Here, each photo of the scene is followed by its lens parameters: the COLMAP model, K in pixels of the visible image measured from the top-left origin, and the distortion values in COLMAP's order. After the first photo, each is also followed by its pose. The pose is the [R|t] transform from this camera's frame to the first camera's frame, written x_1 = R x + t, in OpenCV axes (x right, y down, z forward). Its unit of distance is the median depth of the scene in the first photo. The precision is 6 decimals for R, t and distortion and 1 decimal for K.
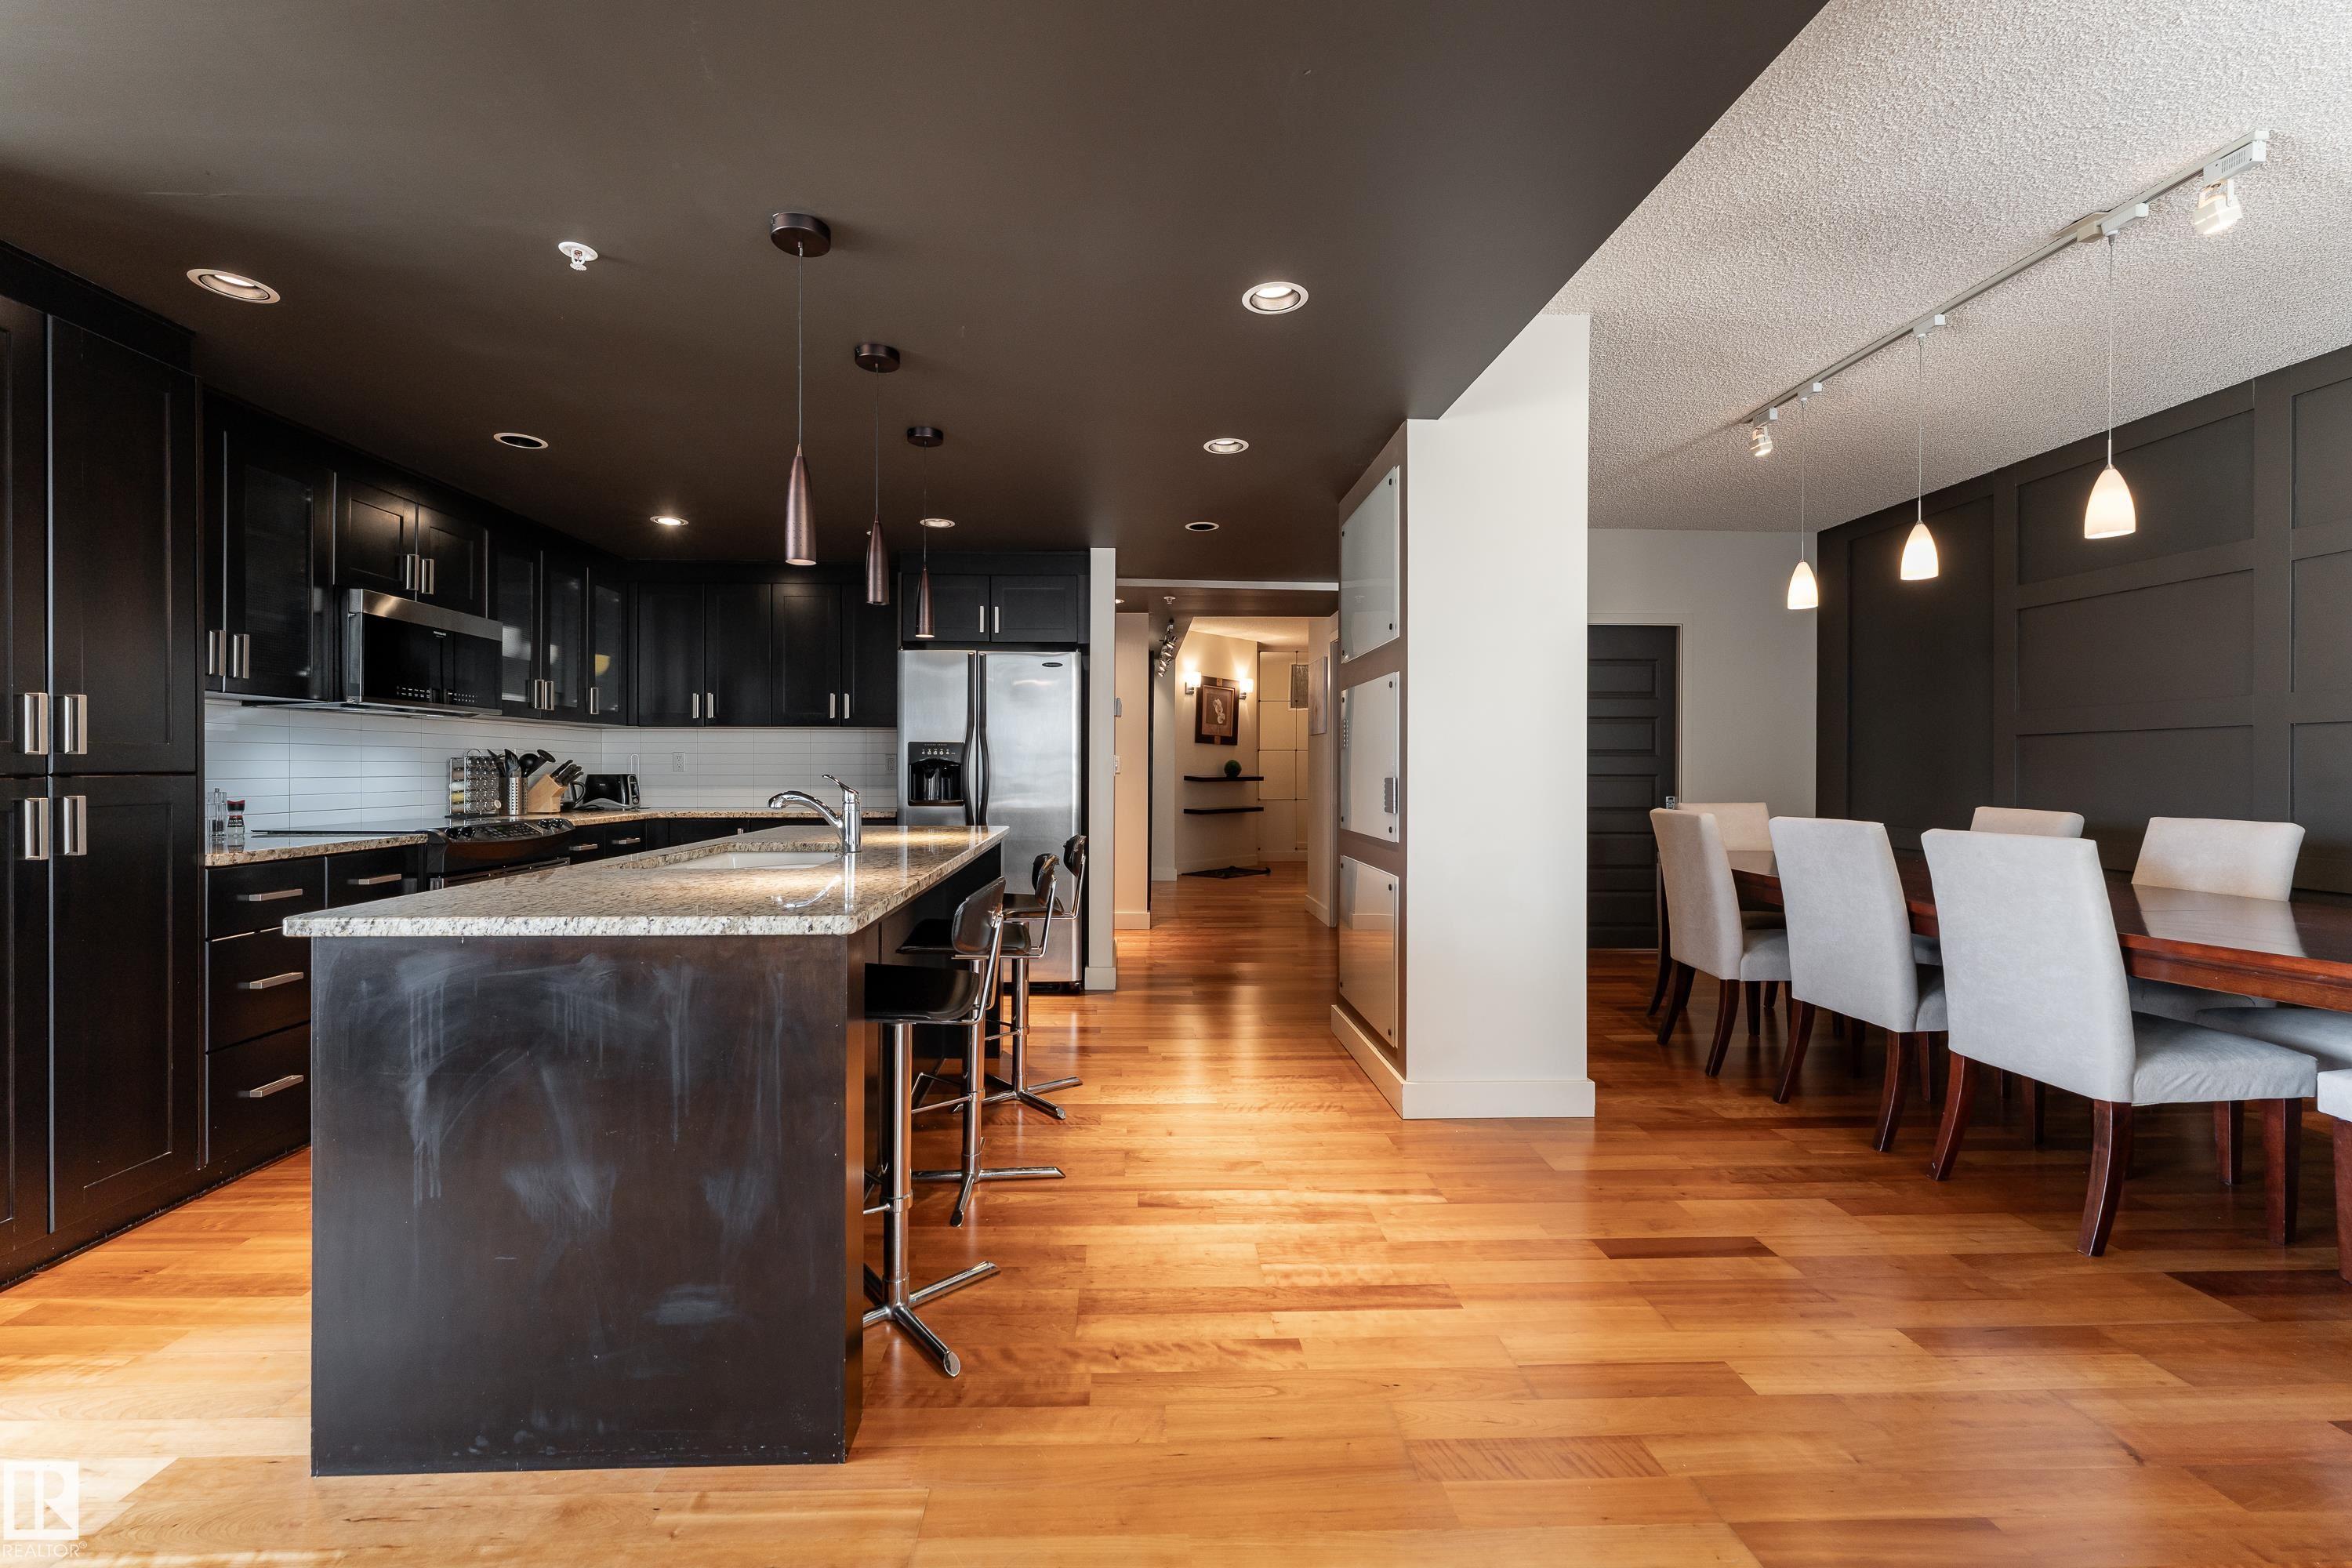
lens RADIAL K [[961.7, 0, 1160.8], [0, 961.7, 770.5], [0, 0, 1]] dist [0.002266, -0.000922]
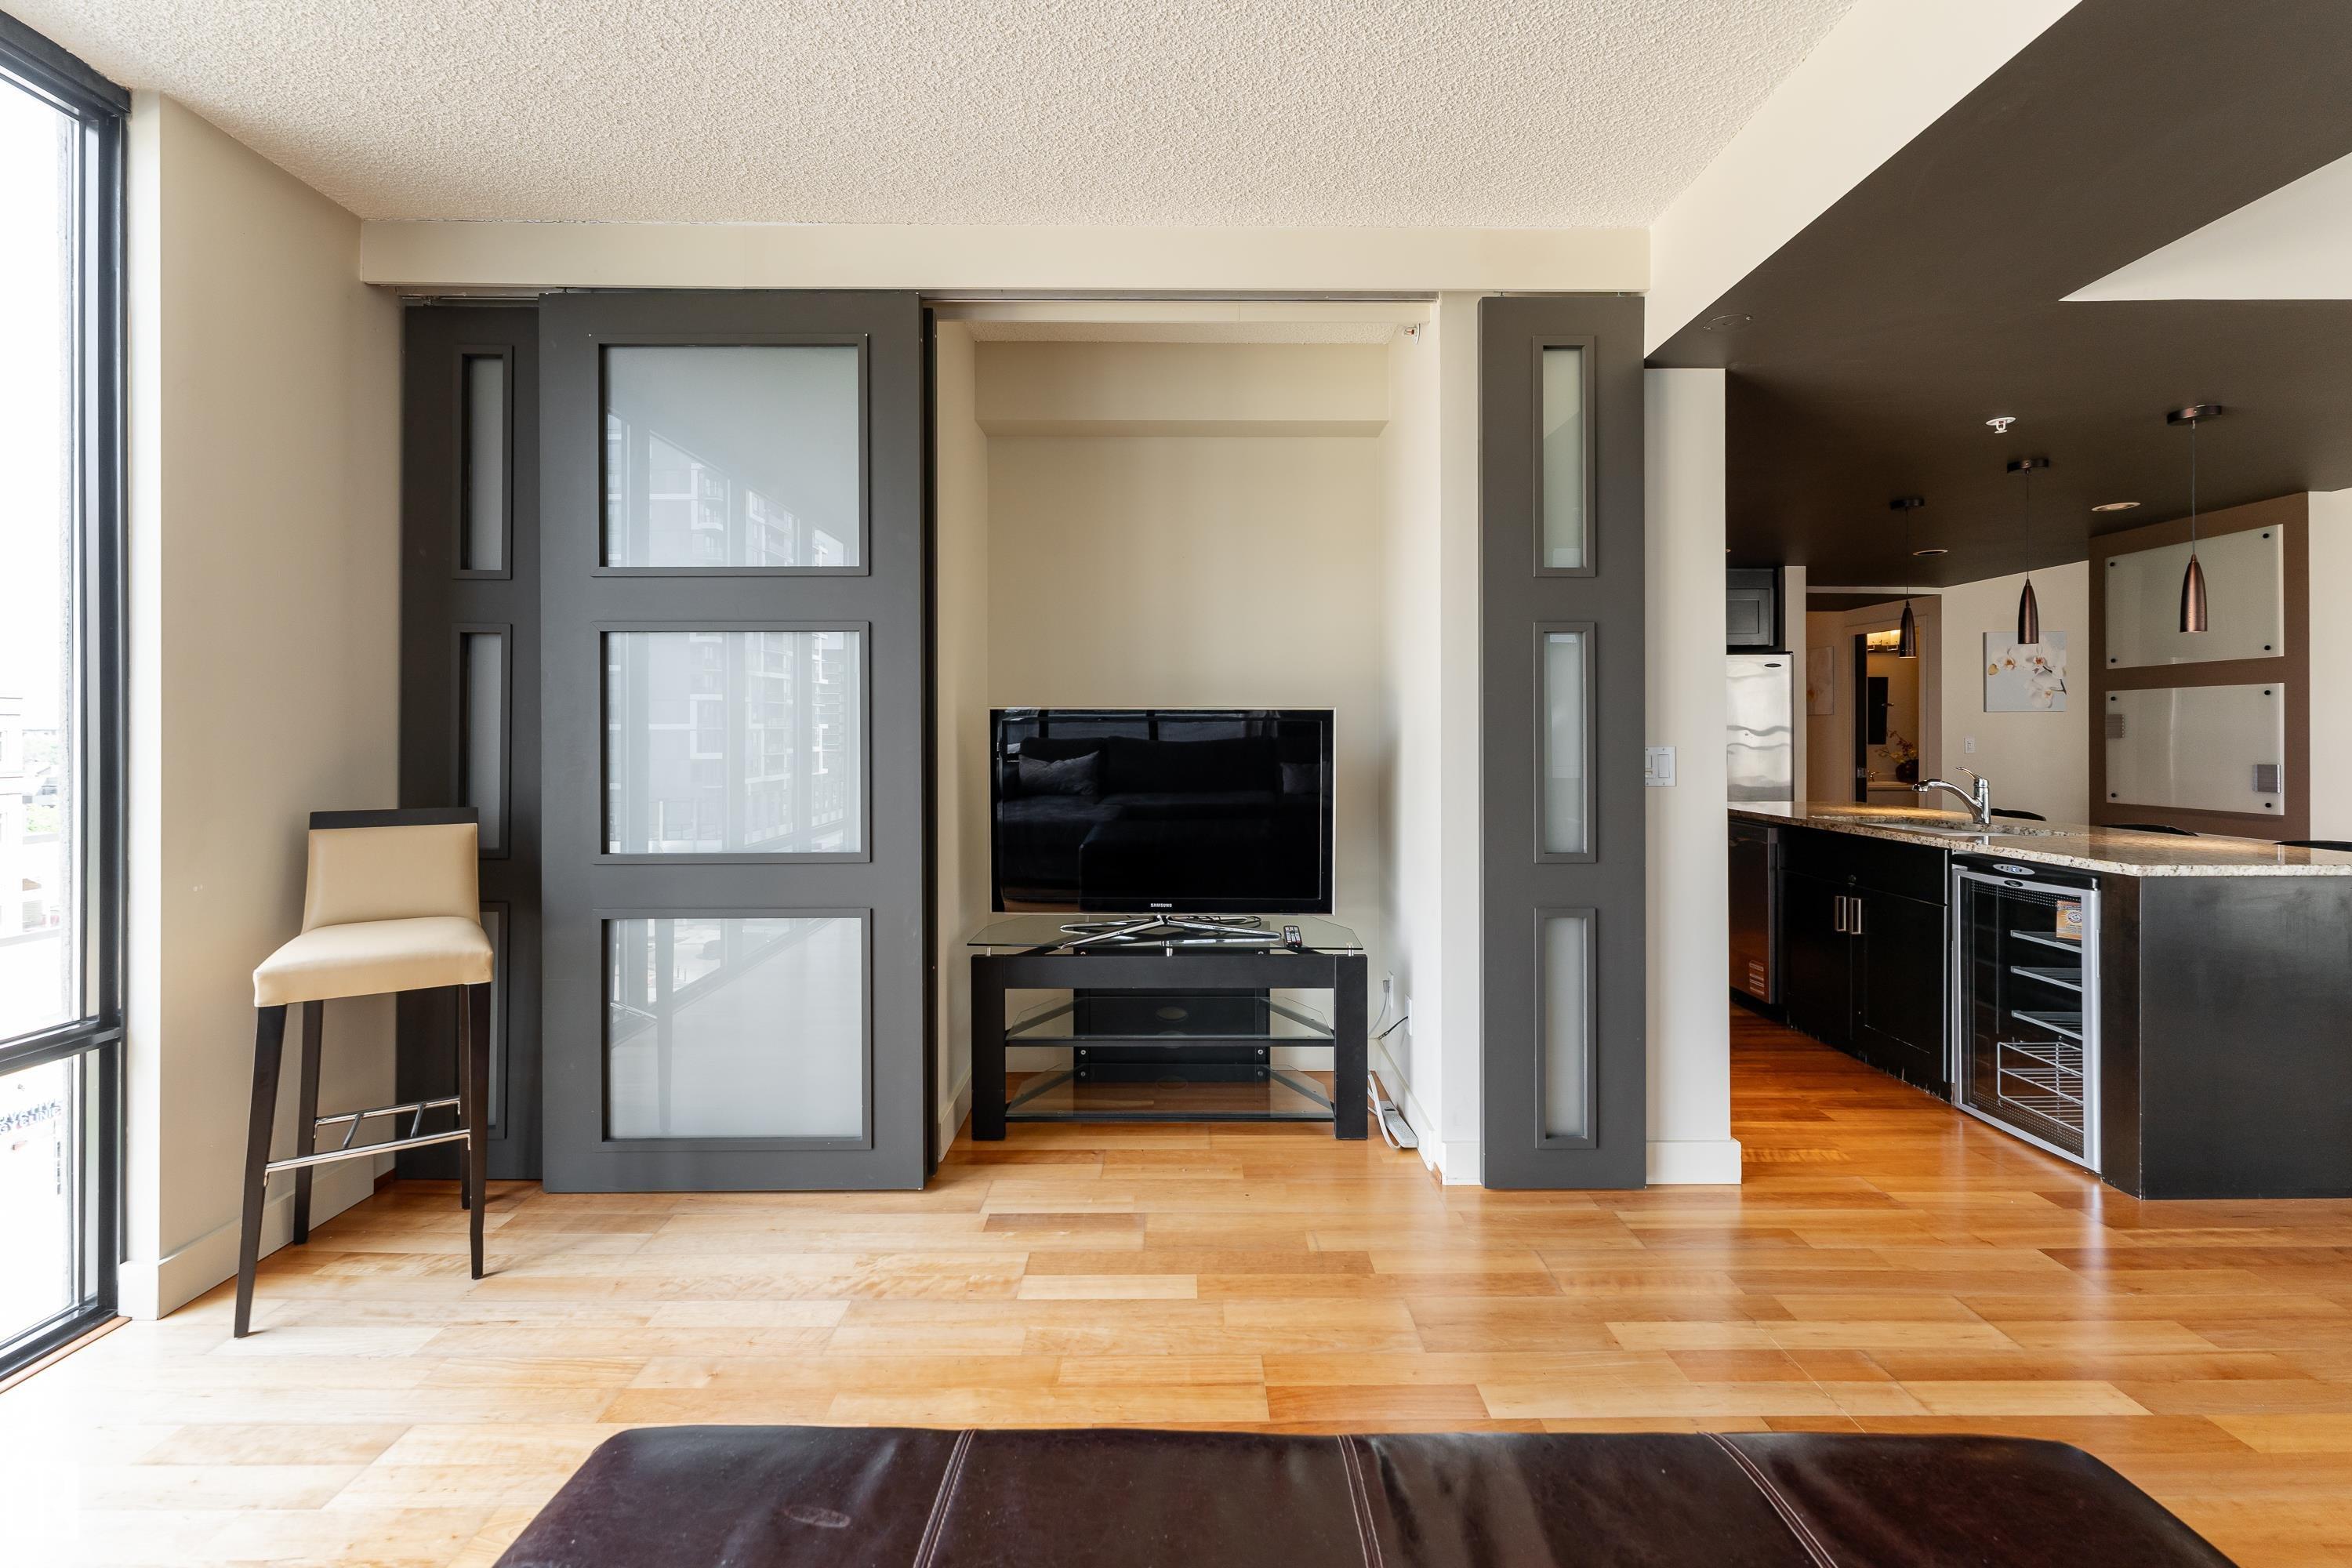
lens RADIAL K [[961.7, 0, 1213.9], [0, 961.7, 735.3], [0, 0, 1]] dist [0.002266, -0.000922]
pose [[0.999594, -0.003807, -0.028223, -1.044892], [0.003798, 0.999993, -0.000382, -0.032979], [0.028224, 0.000275, 0.999602, -0.305200]]
